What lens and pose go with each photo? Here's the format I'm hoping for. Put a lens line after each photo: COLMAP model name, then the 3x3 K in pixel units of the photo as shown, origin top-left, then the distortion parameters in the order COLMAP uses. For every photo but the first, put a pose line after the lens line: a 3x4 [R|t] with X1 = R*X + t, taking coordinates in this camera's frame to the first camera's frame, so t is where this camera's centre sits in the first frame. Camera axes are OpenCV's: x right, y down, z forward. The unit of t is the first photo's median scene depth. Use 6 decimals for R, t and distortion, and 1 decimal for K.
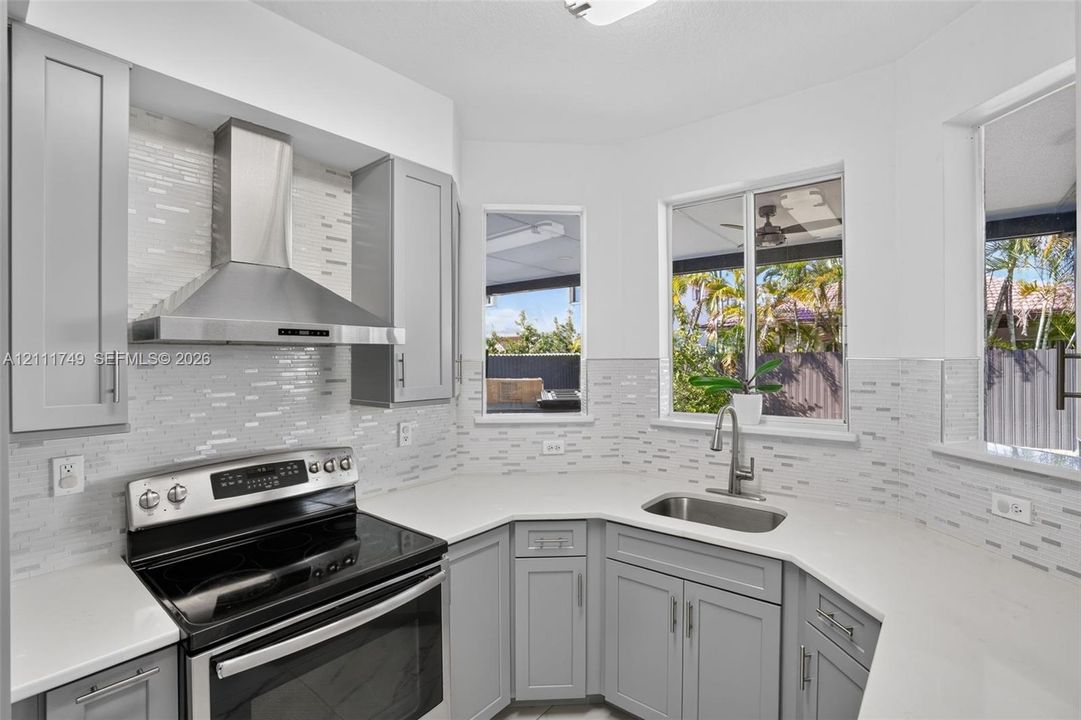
lens RADIAL K [[499.2, 0, 544.5], [0, 499.2, 358.0], [0, 0, 1]] dist [-0.054359, 0.017771]
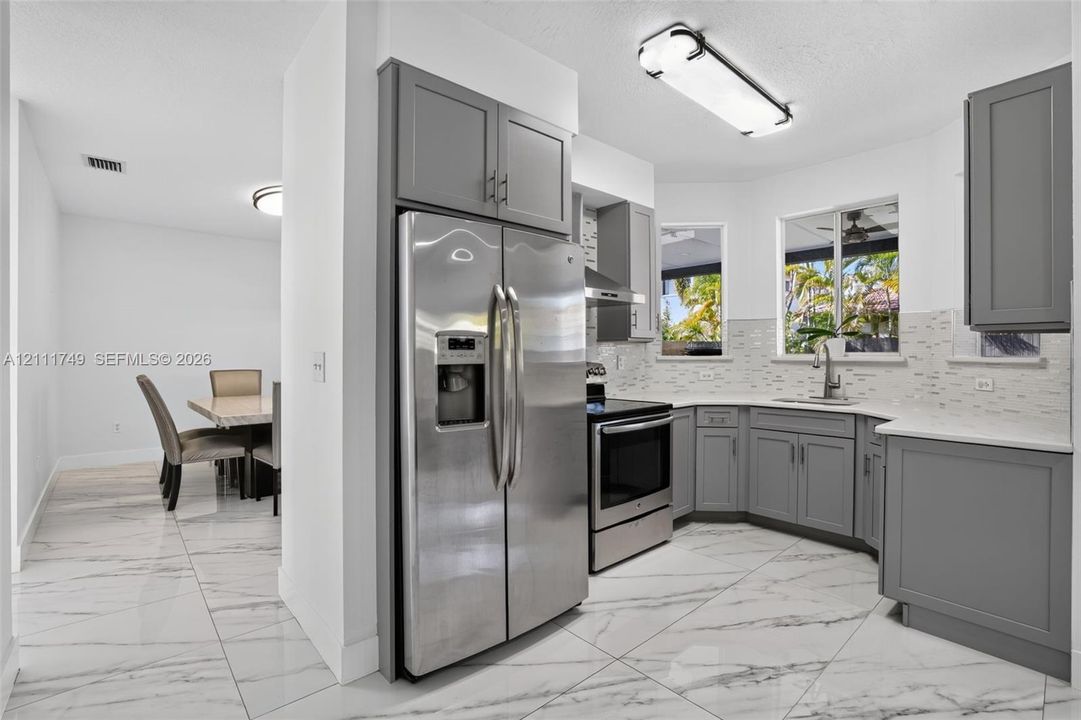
lens RADIAL K [[499.2, 0, 549.0], [0, 499.2, 354.6], [0, 0, 1]] dist [-0.054359, 0.017771]
pose [[0.989475, 0.004310, -0.144640, -0.304860], [-0.003991, 0.999989, 0.002493, 0.135924], [0.144649, -0.001889, 0.989481, -0.770900]]
